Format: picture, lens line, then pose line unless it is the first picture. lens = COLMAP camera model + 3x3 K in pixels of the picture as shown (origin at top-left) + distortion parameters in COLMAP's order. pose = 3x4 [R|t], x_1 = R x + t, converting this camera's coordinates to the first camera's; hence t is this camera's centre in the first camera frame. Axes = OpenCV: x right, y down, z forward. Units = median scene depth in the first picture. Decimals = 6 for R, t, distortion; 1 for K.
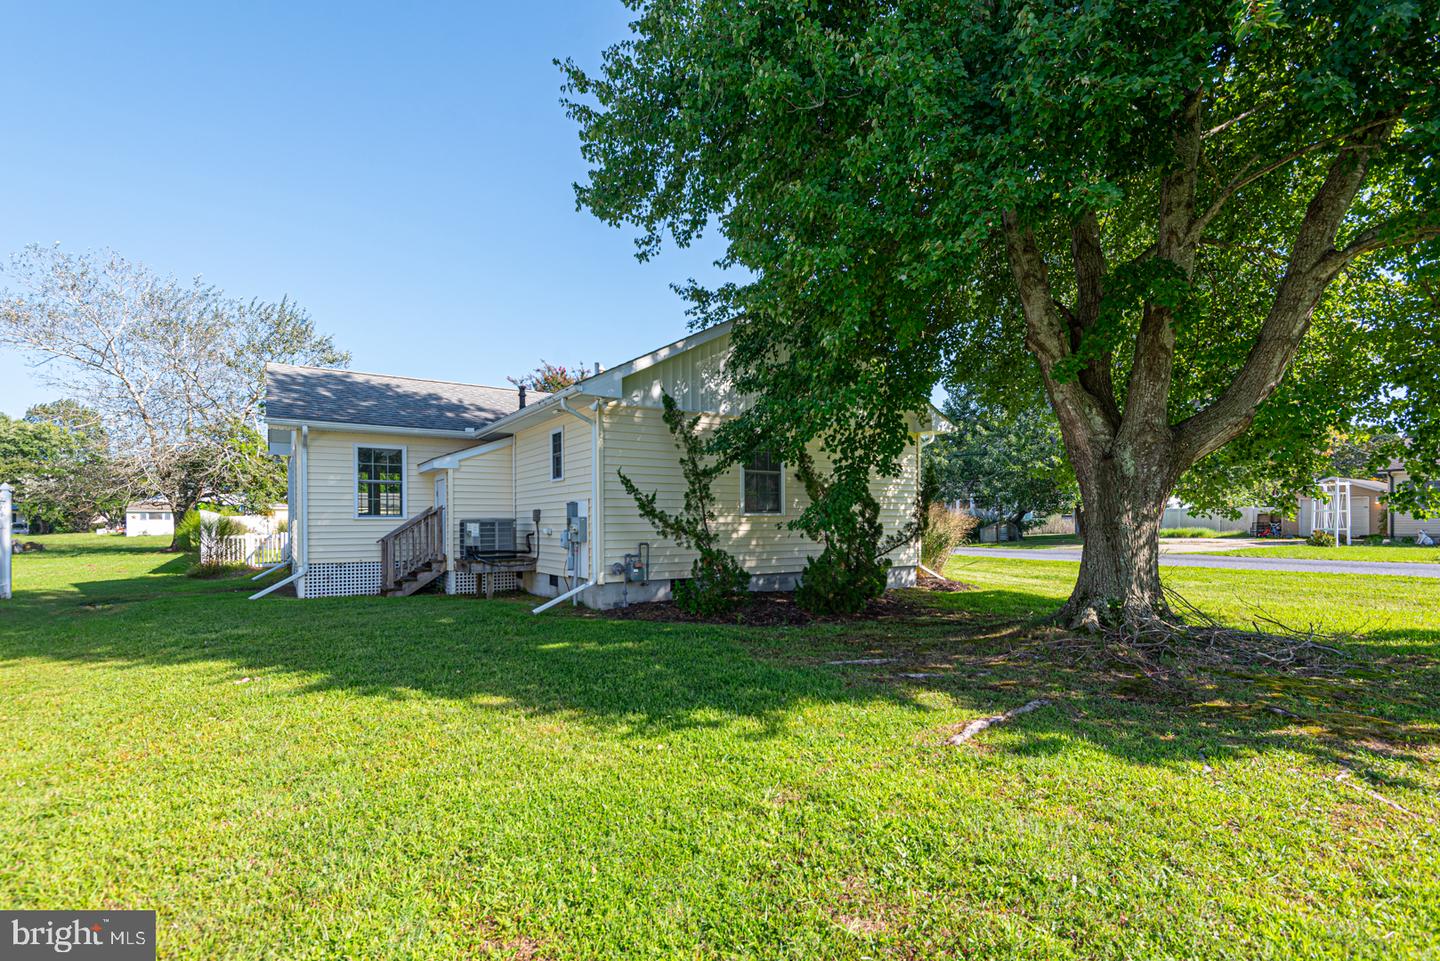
lens RADIAL K [[682.2, 0, 719.9], [0, 682.2, 519.4], [0, 0, 1]] dist [-0.000915, -0.000213]
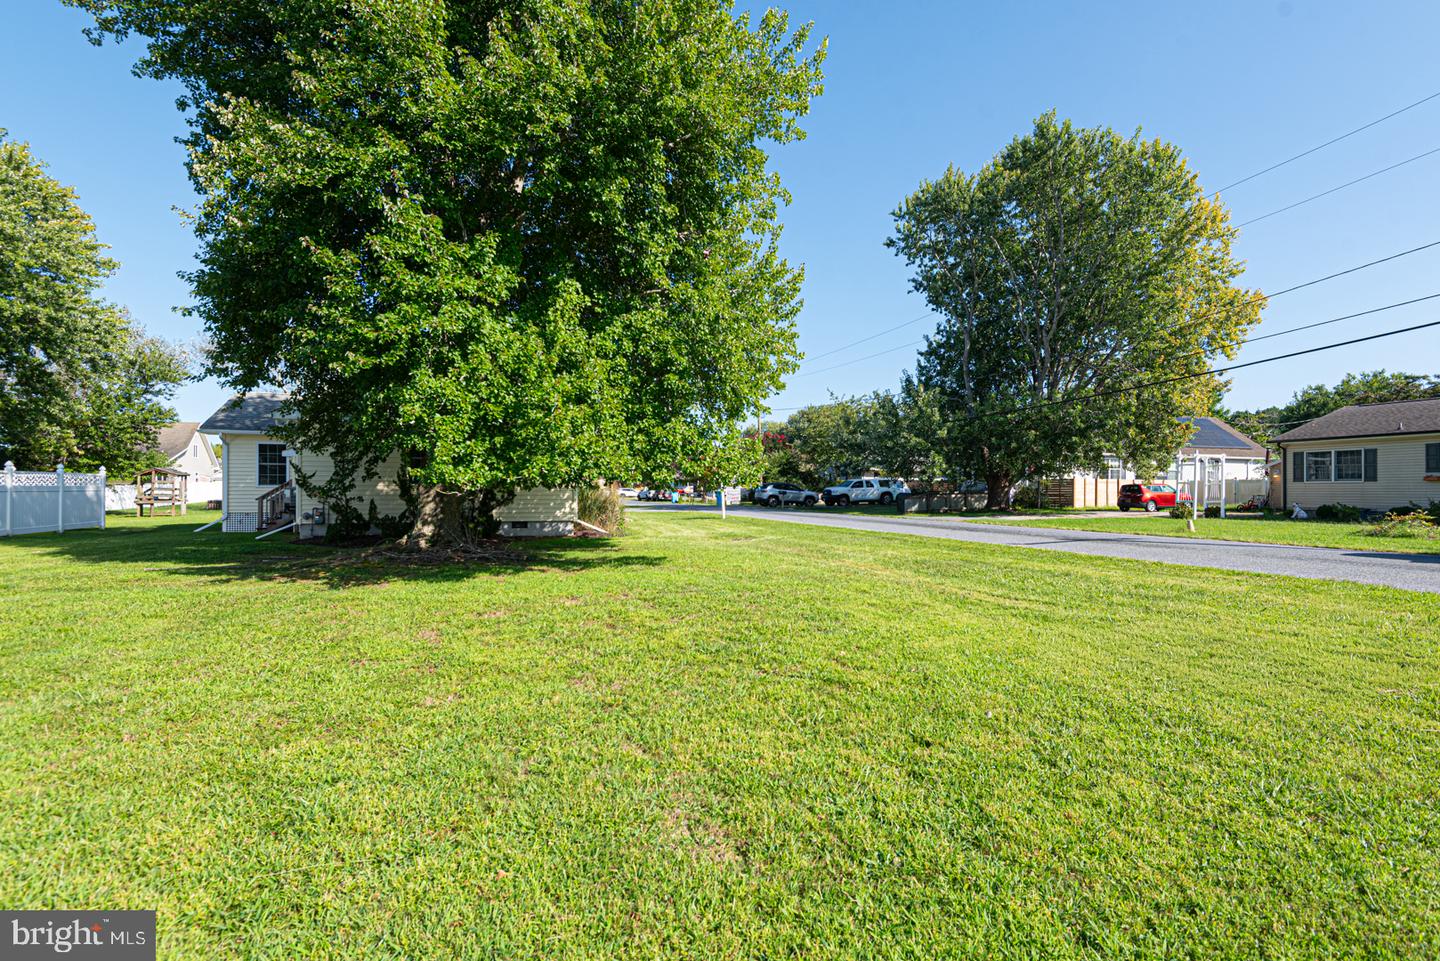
lens RADIAL K [[671.8, 0, 720.0], [0, 671.8, 480.5], [0, 0, 1]] dist [-0.001314, -0.000594]
pose [[0.963737, 0.000555, -0.266853, 0.997992], [-0.005071, 0.999855, -0.016232, 0.006140], [0.266805, 0.016997, 0.963601, -0.285999]]
